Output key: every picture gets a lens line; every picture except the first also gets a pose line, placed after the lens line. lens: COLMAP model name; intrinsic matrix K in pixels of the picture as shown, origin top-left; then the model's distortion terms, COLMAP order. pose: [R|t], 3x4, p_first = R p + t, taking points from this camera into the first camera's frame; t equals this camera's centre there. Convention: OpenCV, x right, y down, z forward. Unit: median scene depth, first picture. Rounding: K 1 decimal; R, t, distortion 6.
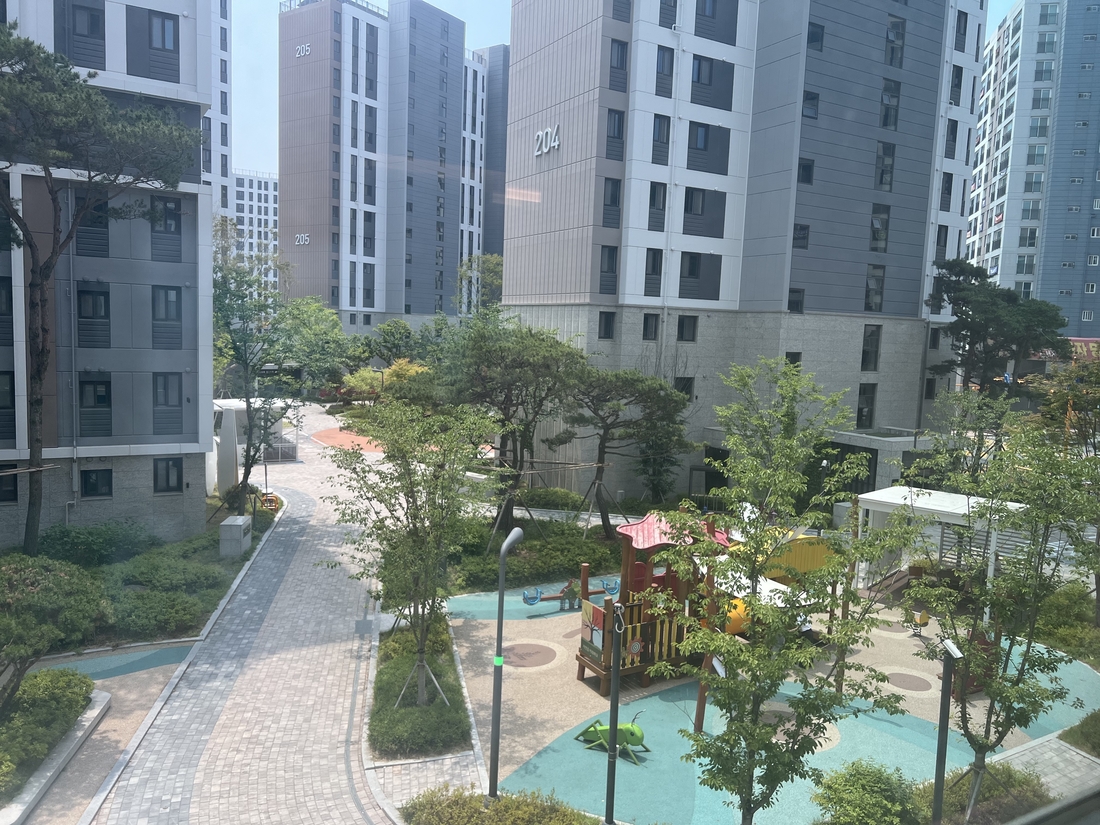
lens RADIAL K [[835.7, 0, 546.7], [0, 835.7, 416.4], [0, 0, 1]] dist [0.050652, -0.066153]
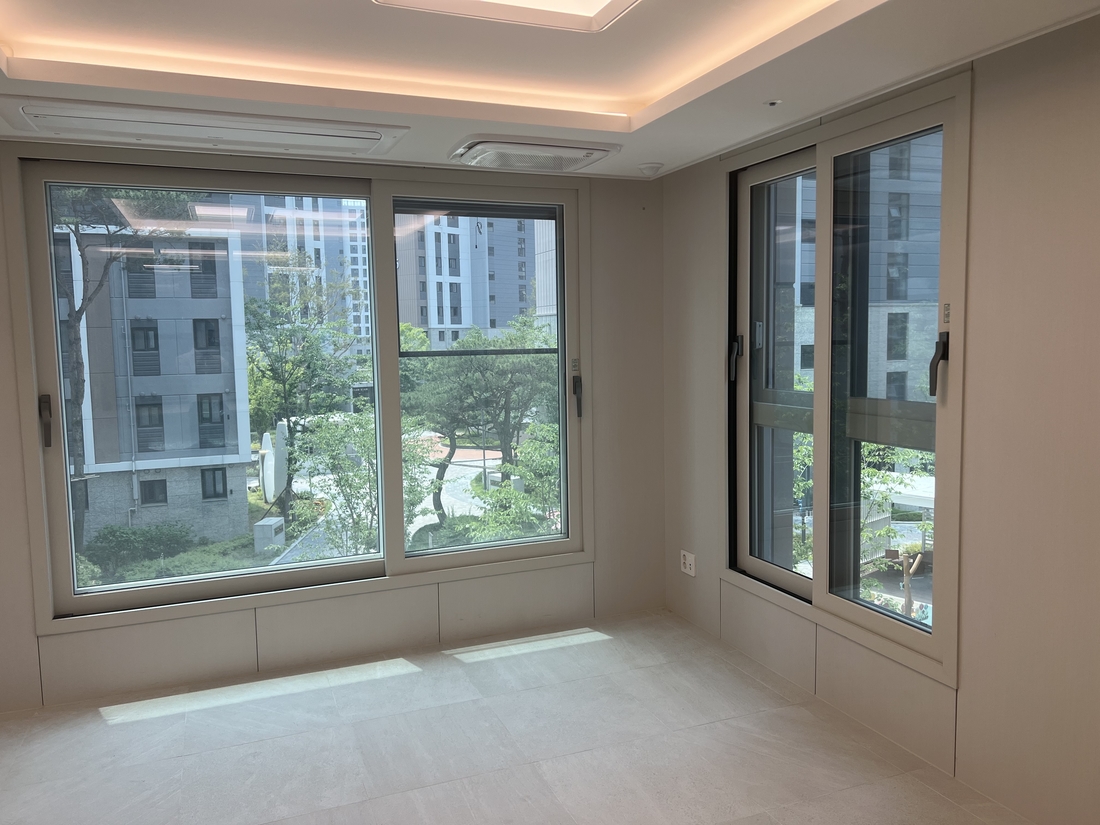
lens RADIAL K [[835.7, 0, 551.7], [0, 835.7, 406.4], [0, 0, 1]] dist [0.050652, -0.066153]
pose [[0.987184, -0.043679, -0.153494, 0.141887], [0.040496, 0.998896, -0.023803, 0.008378], [0.154364, 0.017282, 0.987863, -0.049367]]
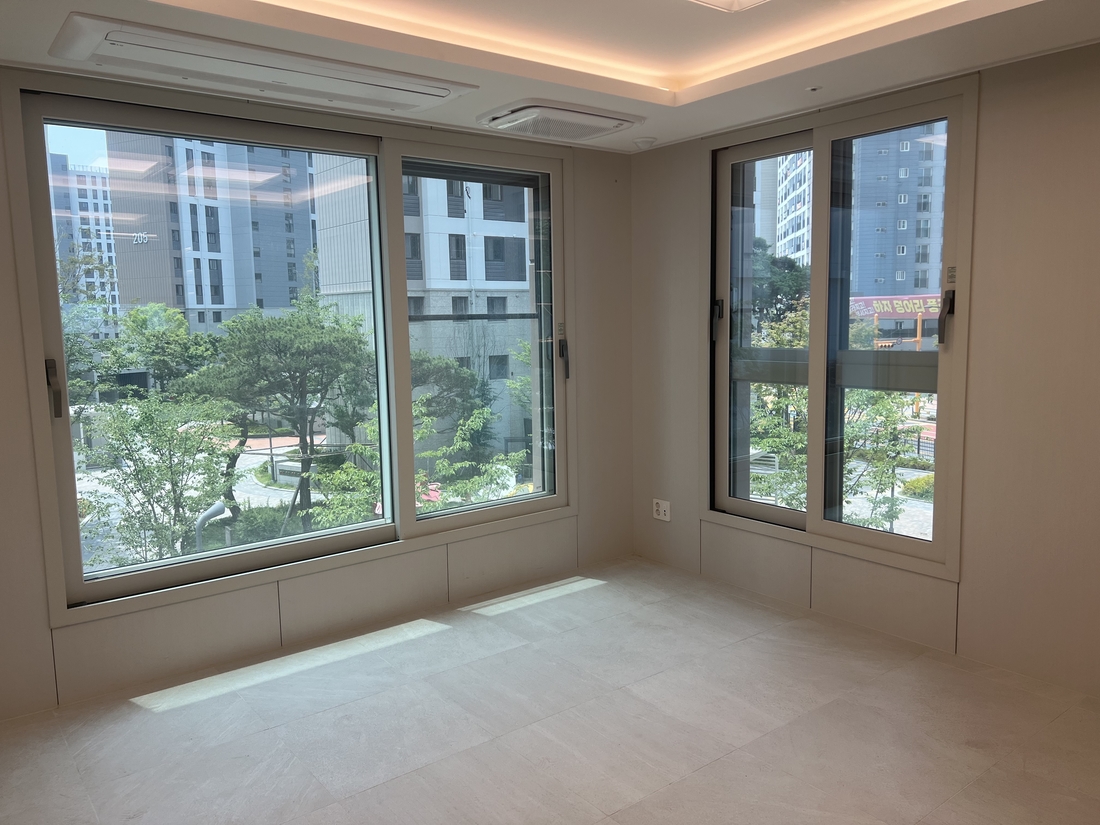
lens RADIAL K [[835.7, 0, 558.7], [0, 835.7, 410.8], [0, 0, 1]] dist [0.050652, -0.066153]
pose [[0.989160, -0.072740, 0.127561, 0.102694], [0.071073, 0.997316, 0.017577, 0.010126], [-0.128497, -0.008320, 0.991675, -0.056362]]
